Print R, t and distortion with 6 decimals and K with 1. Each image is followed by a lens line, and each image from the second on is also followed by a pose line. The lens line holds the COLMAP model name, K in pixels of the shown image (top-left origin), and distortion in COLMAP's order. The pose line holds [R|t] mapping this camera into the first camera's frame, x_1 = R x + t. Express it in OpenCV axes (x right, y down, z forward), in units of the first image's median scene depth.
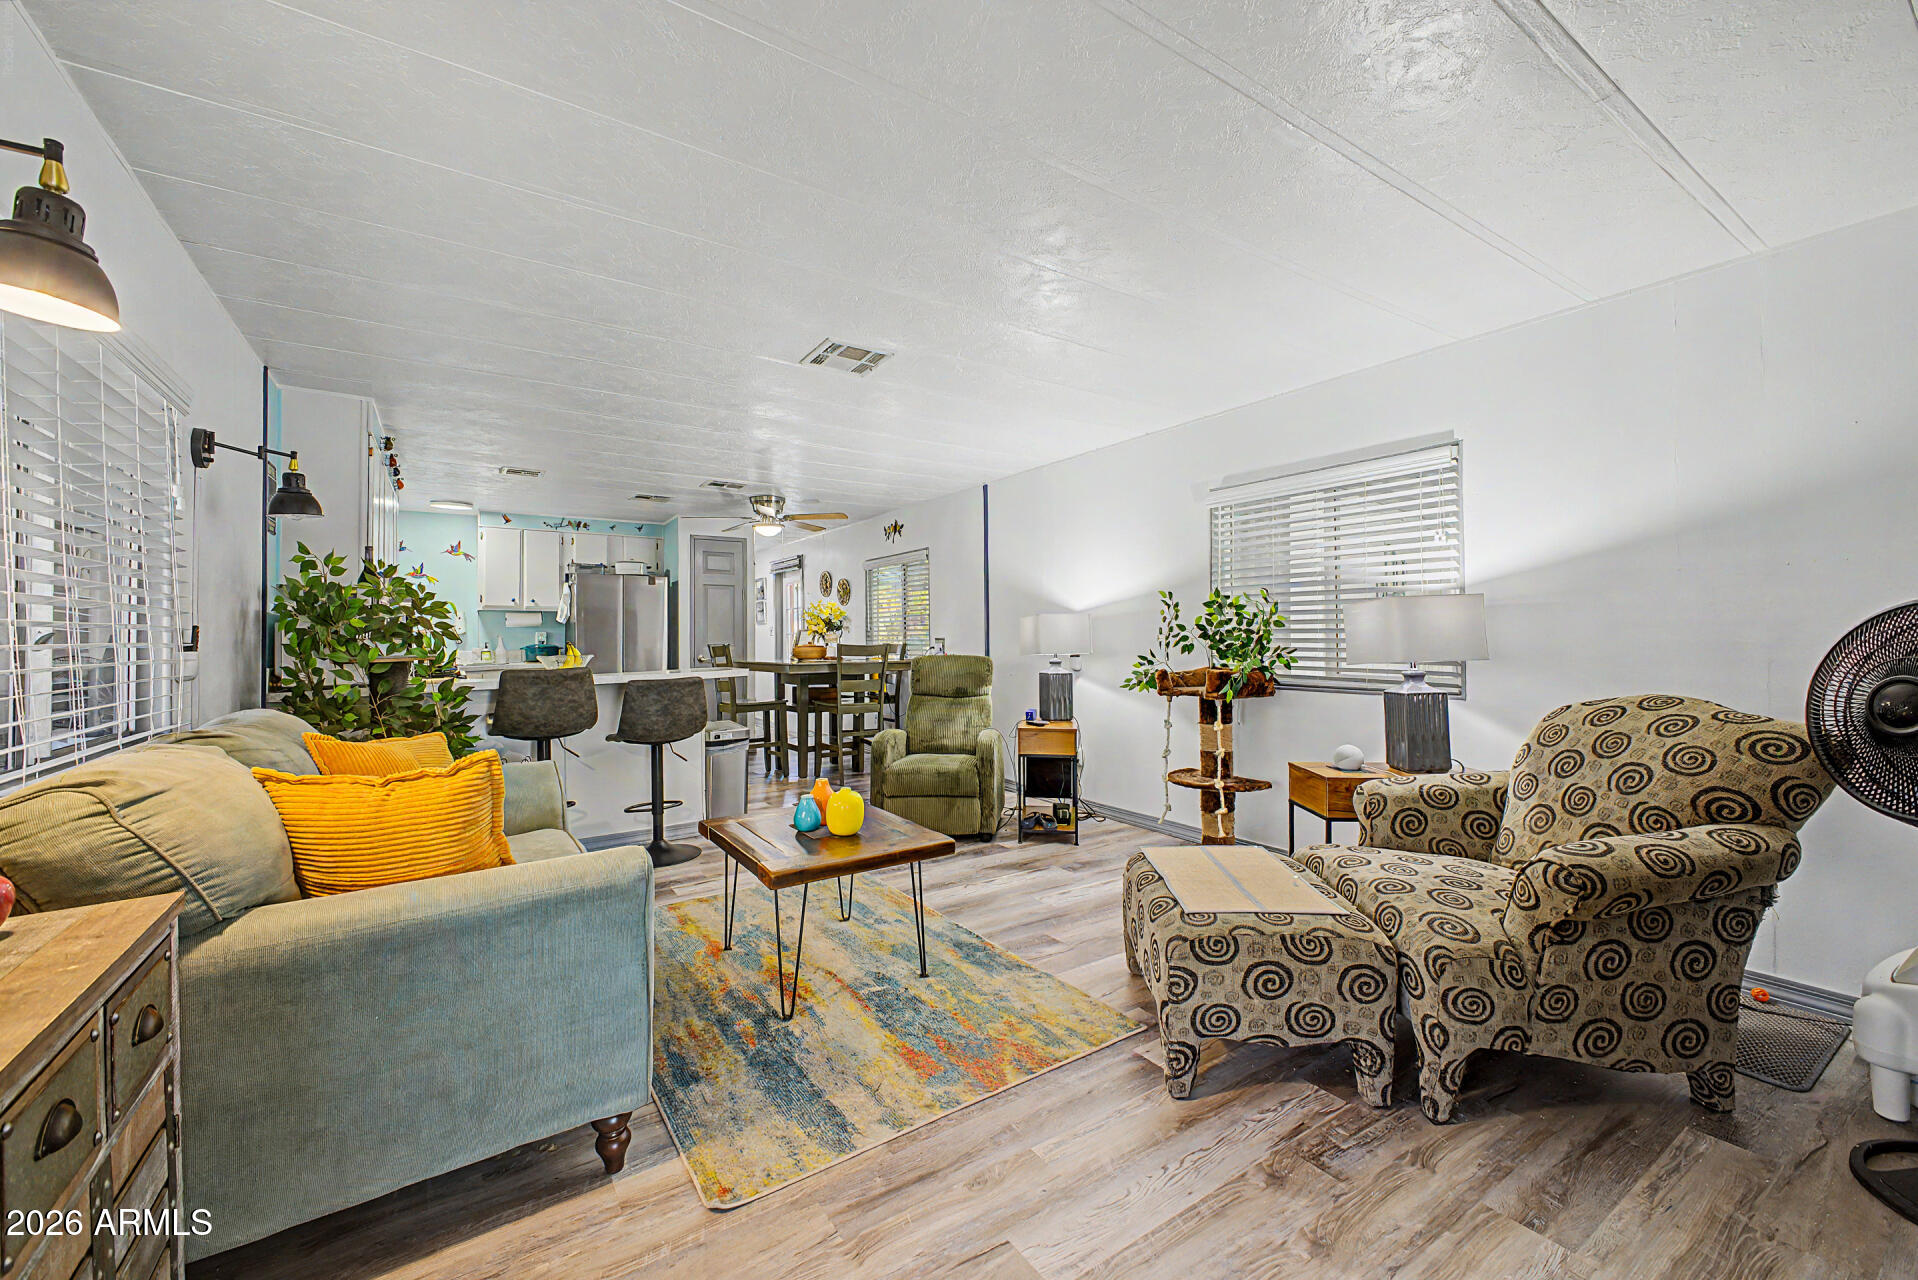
lens RADIAL K [[749.7, 0, 965.5], [0, 749.7, 634.0], [0, 0, 1]] dist [0.002352, 0.000175]
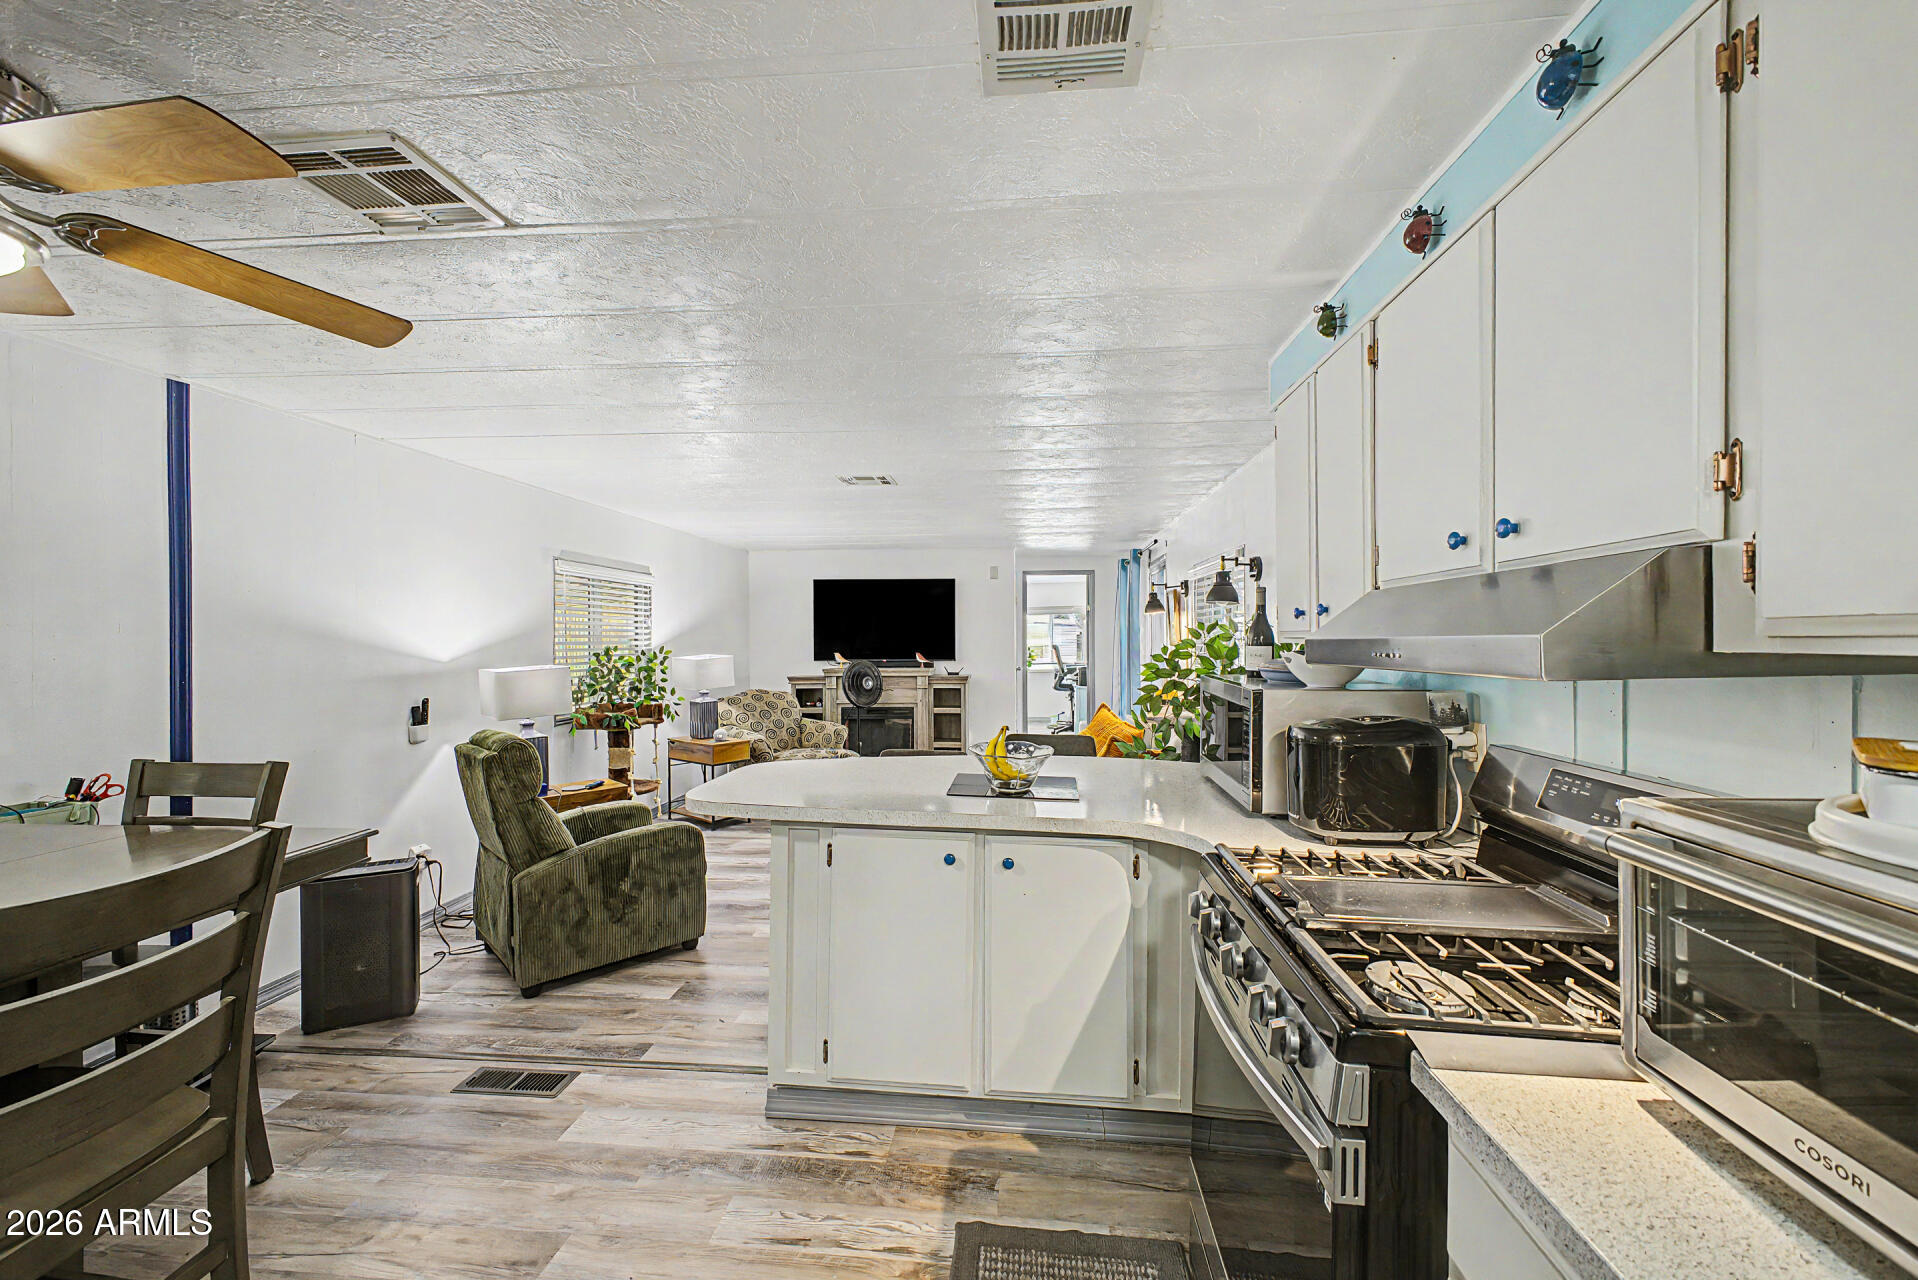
lens RADIAL K [[751.5, 0, 958.8], [0, 751.5, 637.0], [0, 0, 1]] dist [0.001827, 0.000120]
pose [[-0.770824, 0.008699, 0.636989, -1.304572], [0.005562, 0.999961, -0.006926, -0.083638], [-0.637024, -0.001796, -0.770842, 2.198691]]
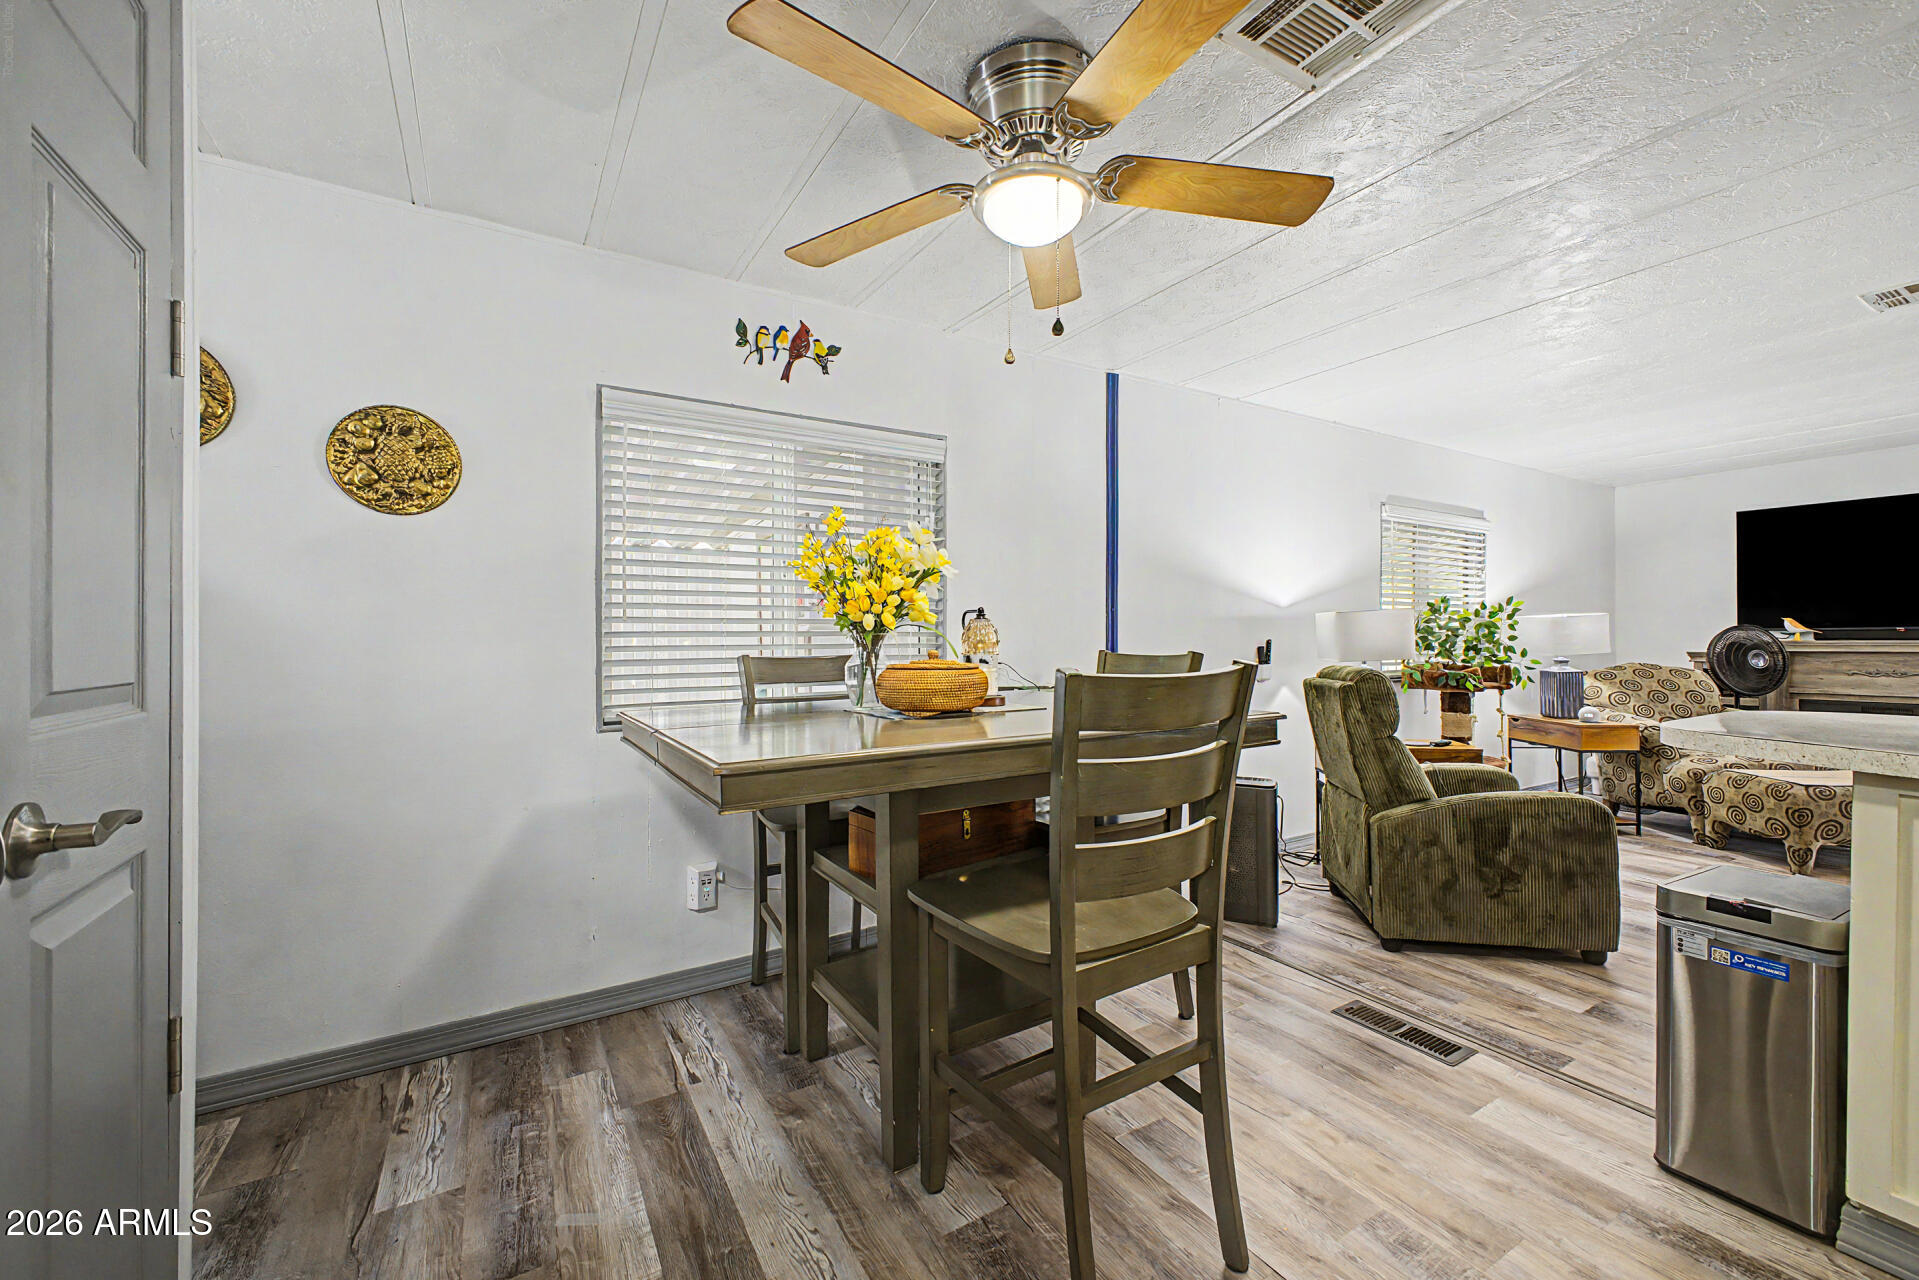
lens RADIAL K [[757.6, 0, 957.2], [0, 757.6, 633.1], [0, 0, 1]] dist [0.000793, -0.000310]
pose [[0.062956, 0.012194, 0.997942, -1.177109], [-0.002009, 0.999925, -0.012091, 0.016635], [-0.998014, -0.001244, 0.062975, 2.265227]]
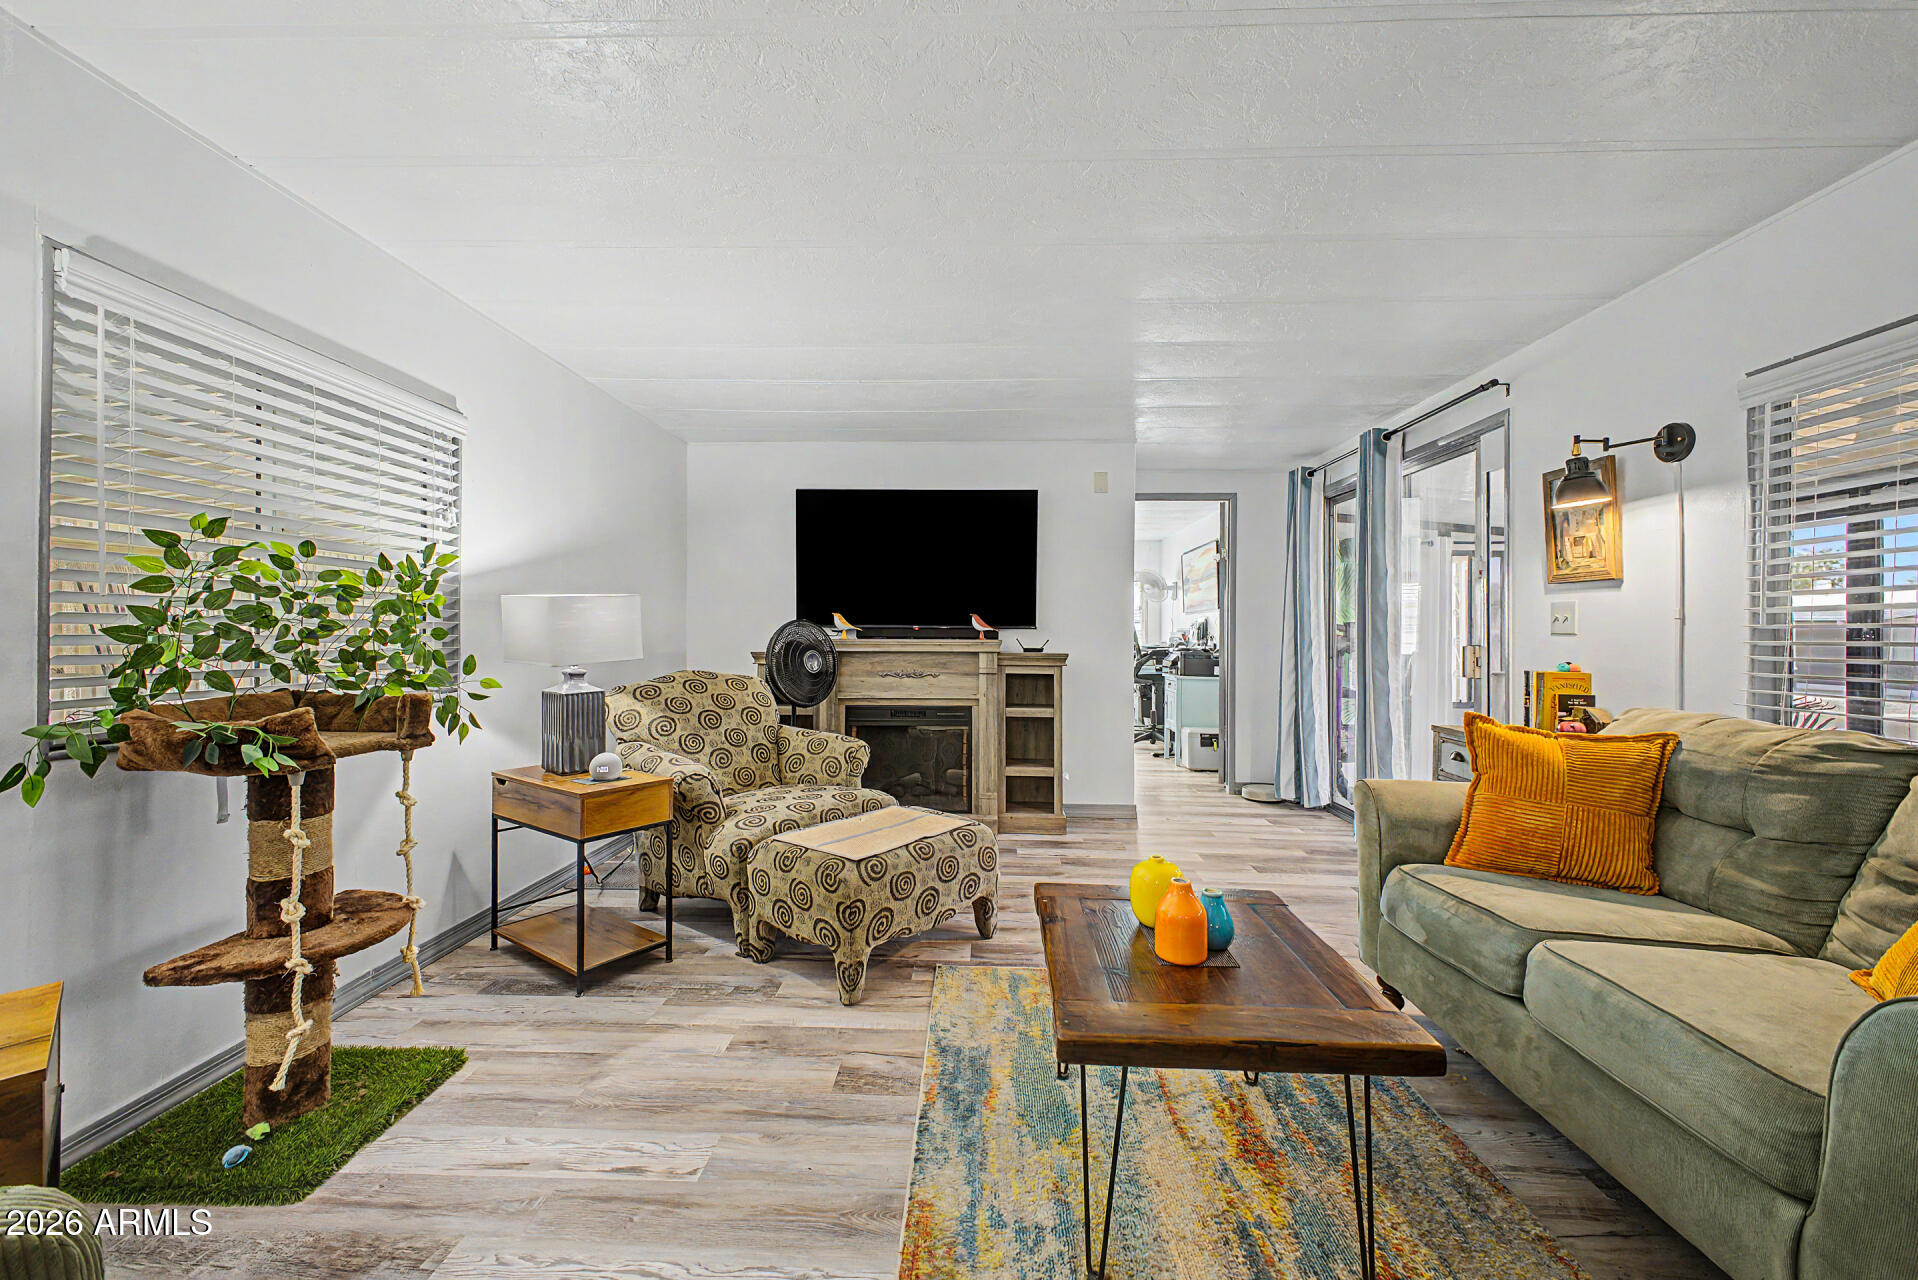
lens RADIAL K [[757.3, 0, 956.7], [0, 757.3, 633.1], [0, 0, 1]] dist [0.000793, -0.000310]
pose [[-0.803370, 0.001170, 0.595479, -0.386349], [-0.004688, 0.999955, -0.008290, 0.008475], [-0.595461, -0.009452, -0.803328, 1.518825]]
